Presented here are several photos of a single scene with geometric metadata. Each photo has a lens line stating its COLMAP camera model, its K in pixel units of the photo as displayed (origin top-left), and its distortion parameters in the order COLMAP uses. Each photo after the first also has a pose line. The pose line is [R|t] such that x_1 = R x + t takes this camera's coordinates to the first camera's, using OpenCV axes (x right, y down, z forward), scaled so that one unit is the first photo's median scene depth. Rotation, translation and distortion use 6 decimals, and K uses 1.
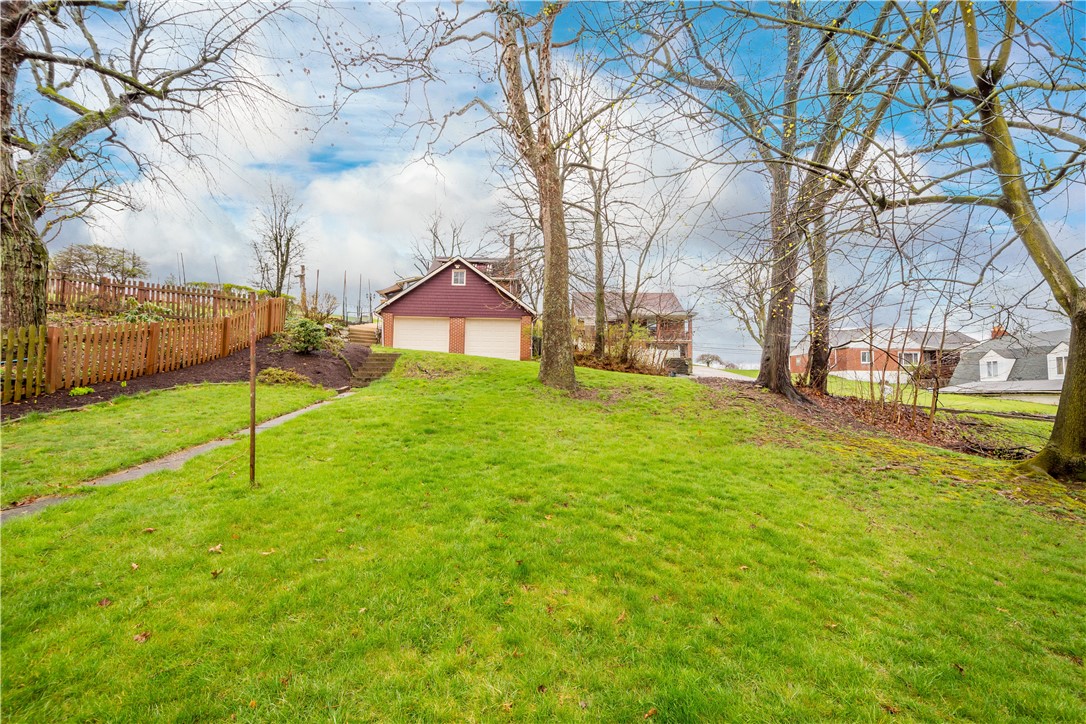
lens RADIAL K [[463.4, 0, 546.3], [0, 463.4, 368.2], [0, 0, 1]] dist [0.000345, -0.000310]
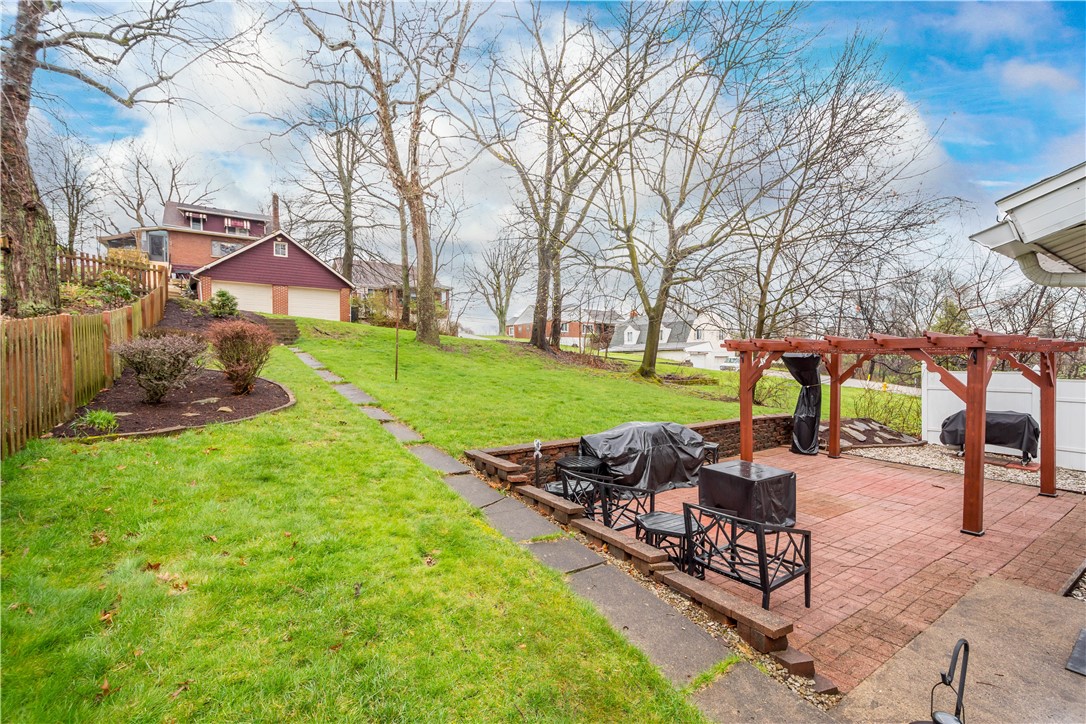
lens RADIAL K [[463.4, 0, 541.5], [0, 463.4, 361.8], [0, 0, 1]] dist [0.000345, -0.000310]
pose [[0.838293, -0.016476, 0.544971, -0.277946], [-0.019621, 0.997984, 0.060354, -0.004675], [-0.544867, -0.061288, 0.836280, -0.299172]]
